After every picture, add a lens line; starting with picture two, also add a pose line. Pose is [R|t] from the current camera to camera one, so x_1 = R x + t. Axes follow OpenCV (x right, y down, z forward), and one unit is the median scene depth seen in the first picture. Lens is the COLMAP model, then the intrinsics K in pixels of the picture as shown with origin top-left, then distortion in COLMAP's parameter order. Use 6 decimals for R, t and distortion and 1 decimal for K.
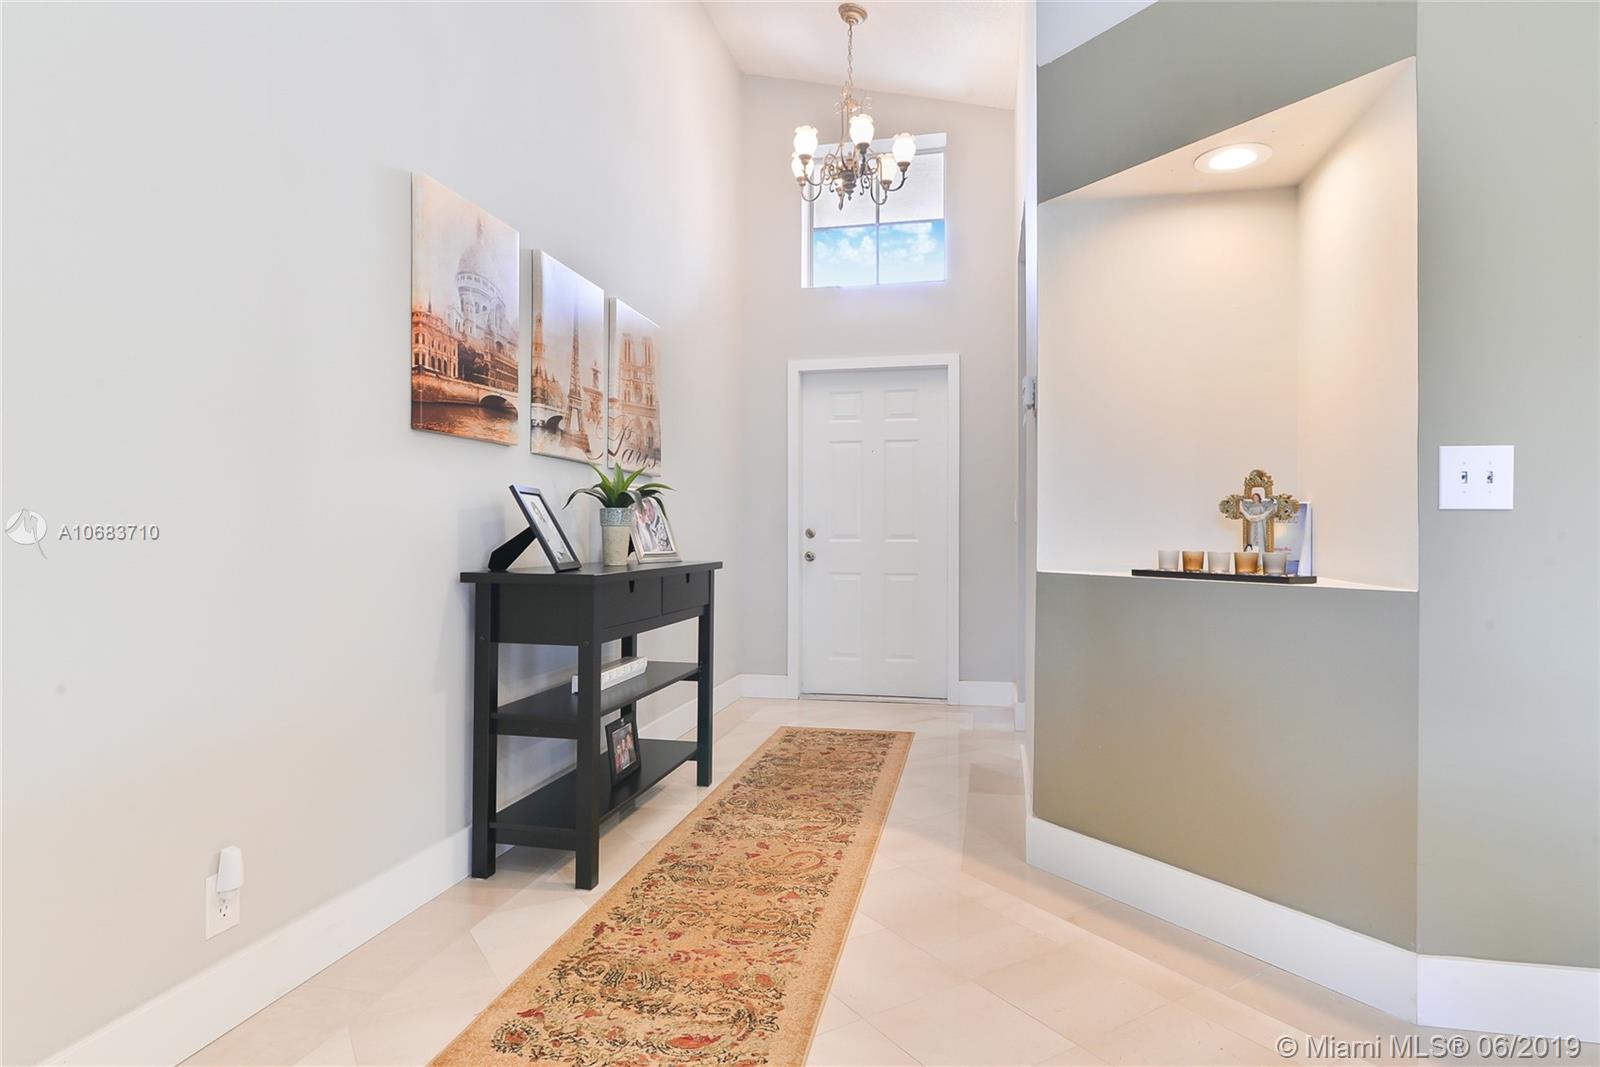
lens RADIAL K [[908.3, 0, 800.0], [0, 908.3, 533.5], [0, 0, 1]] dist [0.000709, 0.000014]
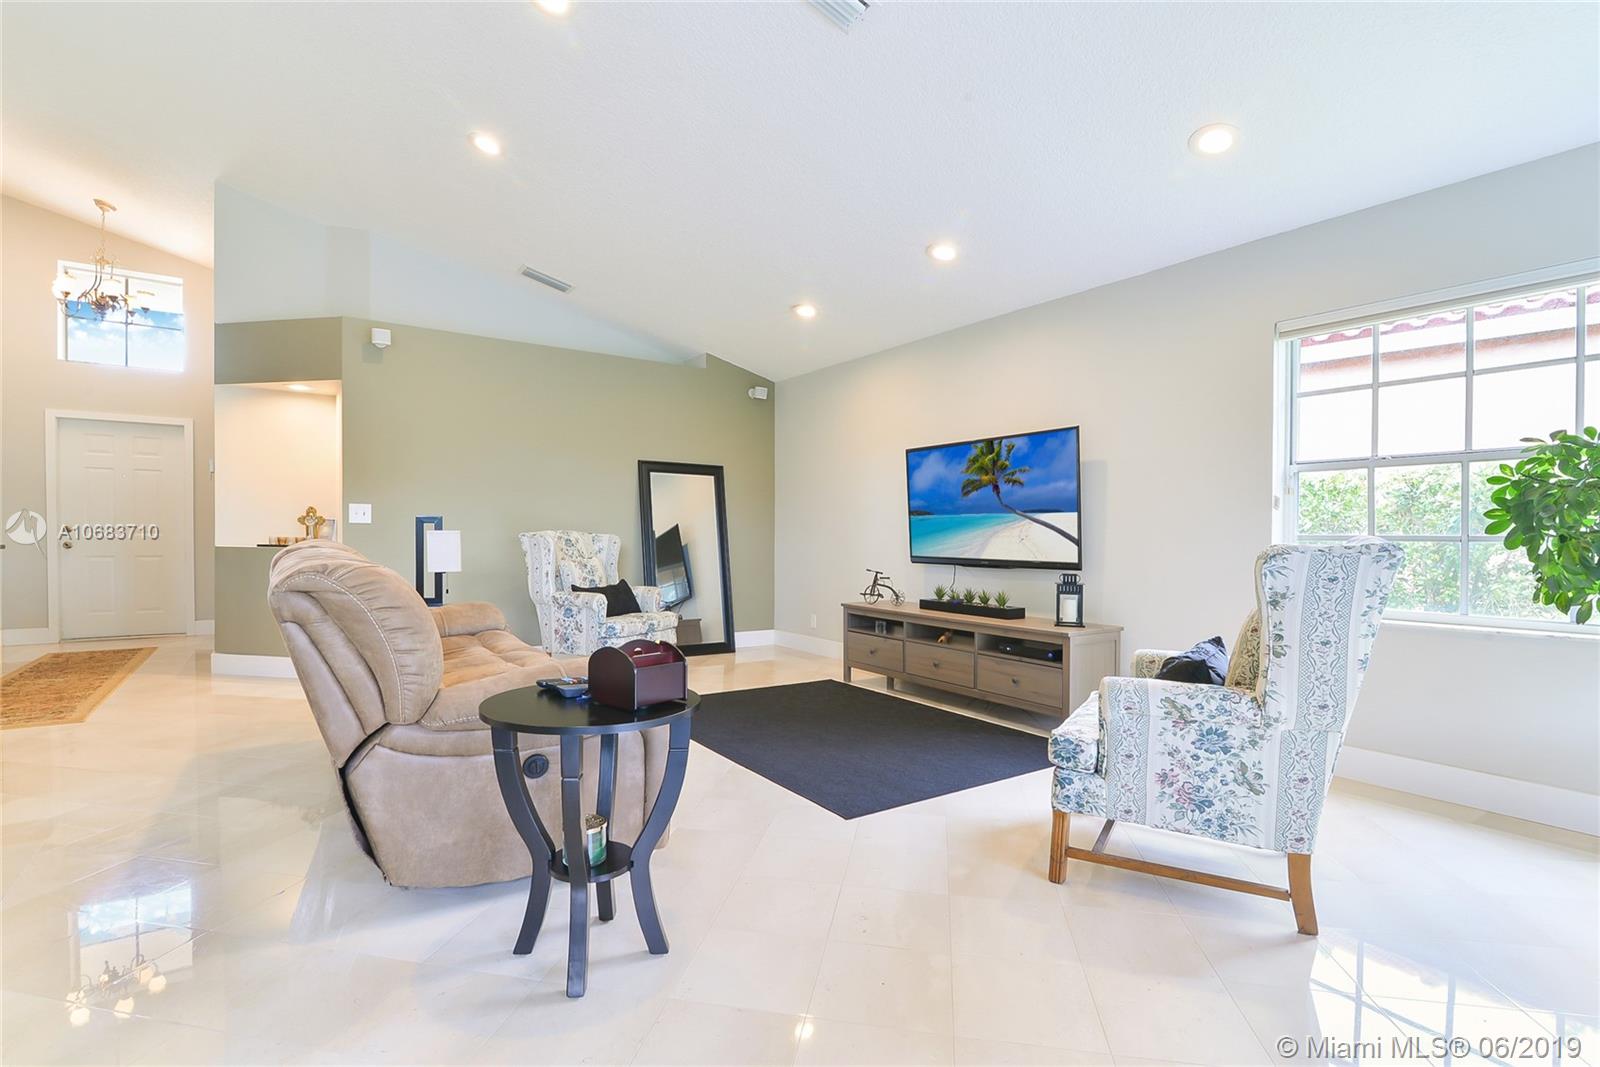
lens RADIAL K [[734.5, 0, 800.0], [0, 734.5, 533.5], [0, 0, 1]] dist [-0.016889, -0.000874]
pose [[0.678695, -0.010504, 0.734345, -0.083732], [0.001332, 0.999914, 0.013071, -0.014280], [-0.734419, -0.007893, 0.678651, -1.330073]]
